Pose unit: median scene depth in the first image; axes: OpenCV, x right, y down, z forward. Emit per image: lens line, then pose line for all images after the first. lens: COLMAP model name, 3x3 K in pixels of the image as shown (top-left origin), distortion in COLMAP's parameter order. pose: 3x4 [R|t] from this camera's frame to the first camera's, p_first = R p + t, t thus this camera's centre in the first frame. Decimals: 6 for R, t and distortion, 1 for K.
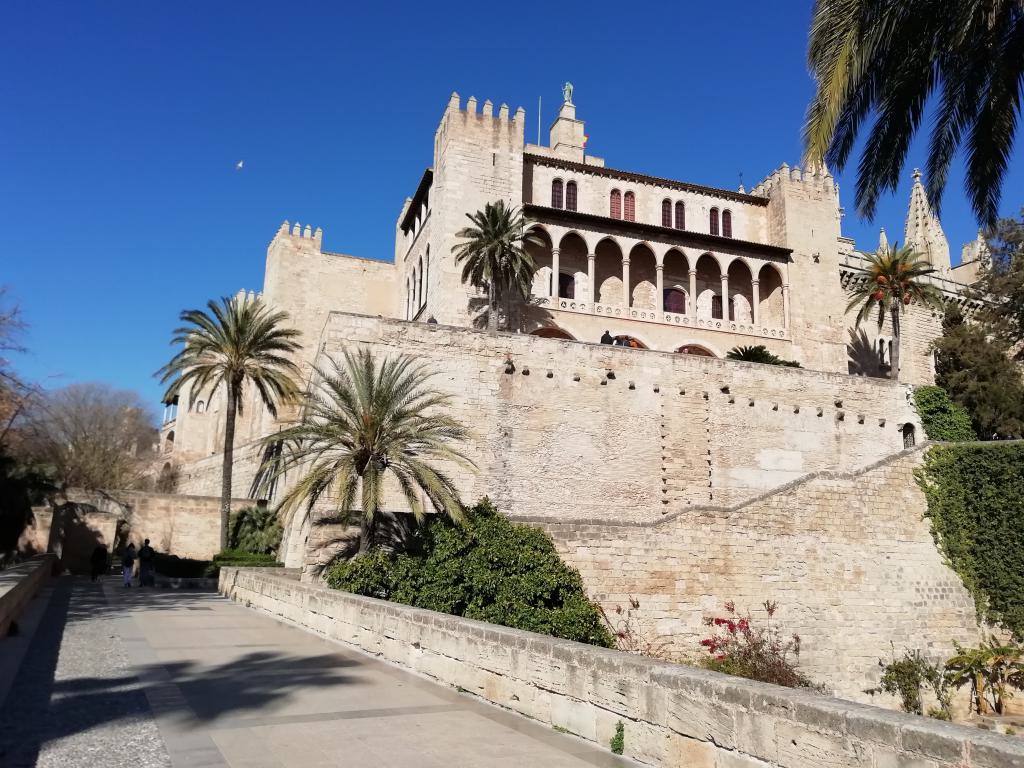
lens RADIAL K [[739.8, 0, 513.1], [0, 739.8, 383.5], [0, 0, 1]] dist [0.044593, -0.036992]
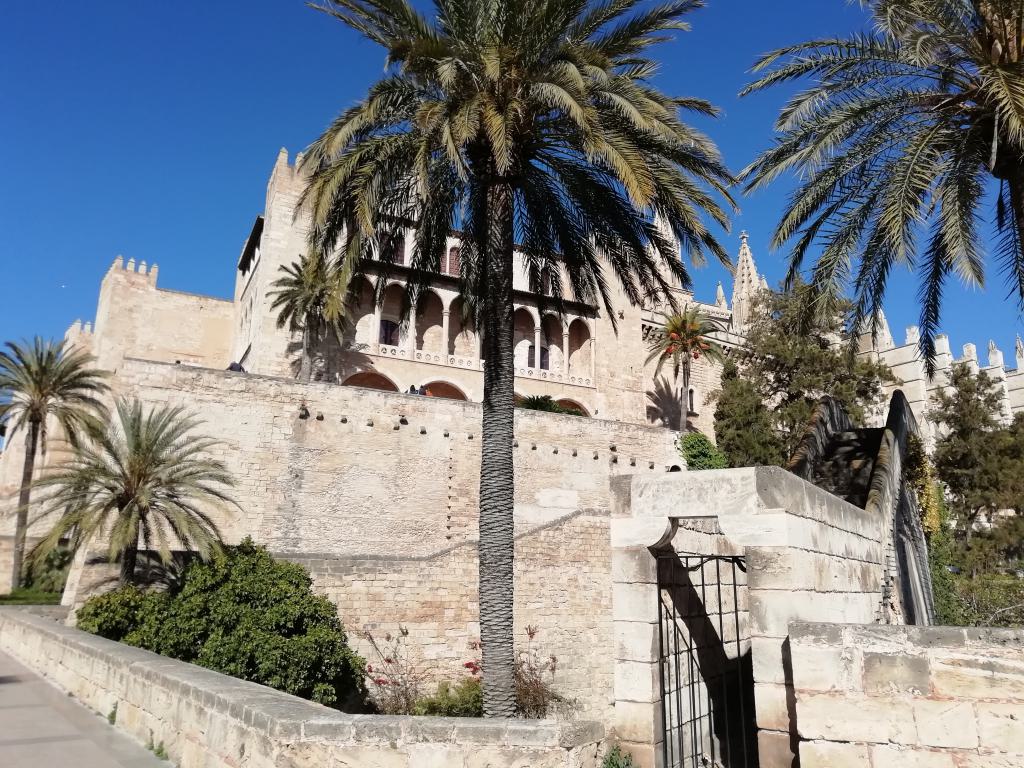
lens RADIAL K [[739.8, 0, 503.4], [0, 739.8, 384.7], [0, 0, 1]] dist [0.044593, -0.036992]
pose [[0.989953, 0.022023, 0.139668, 0.119773], [-0.016204, 0.998958, -0.042662, -0.019724], [-0.140462, 0.039970, 0.989279, -0.101372]]
